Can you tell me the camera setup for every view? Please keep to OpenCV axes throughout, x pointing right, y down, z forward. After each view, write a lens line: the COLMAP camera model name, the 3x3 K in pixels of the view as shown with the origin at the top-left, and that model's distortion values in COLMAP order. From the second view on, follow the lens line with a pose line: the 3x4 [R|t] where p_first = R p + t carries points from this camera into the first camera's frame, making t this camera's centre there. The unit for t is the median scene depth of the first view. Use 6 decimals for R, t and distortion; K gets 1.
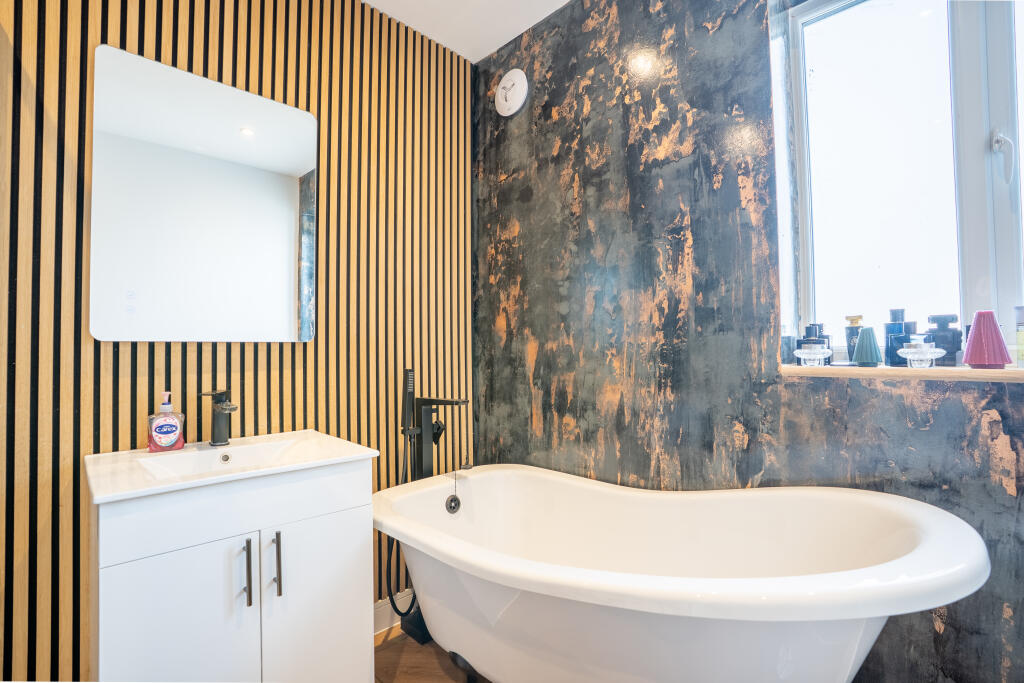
lens RADIAL K [[488.5, 0, 509.3], [0, 488.5, 336.5], [0, 0, 1]] dist [-0.041400, 0.013684]
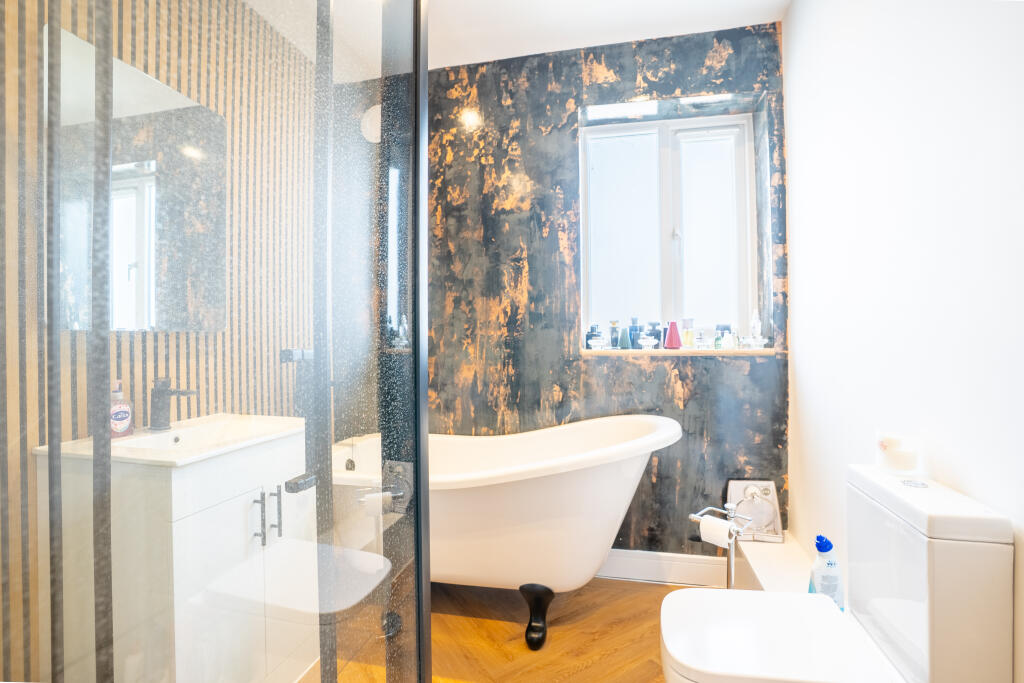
lens RADIAL K [[488.5, 0, 511.7], [0, 488.5, 341.2], [0, 0, 1]] dist [-0.041400, 0.013684]
pose [[0.837784, 0.003081, 0.545992, -0.502562], [-0.016750, 0.999658, 0.020060, 0.001195], [-0.545744, -0.025951, 0.837550, -0.258859]]
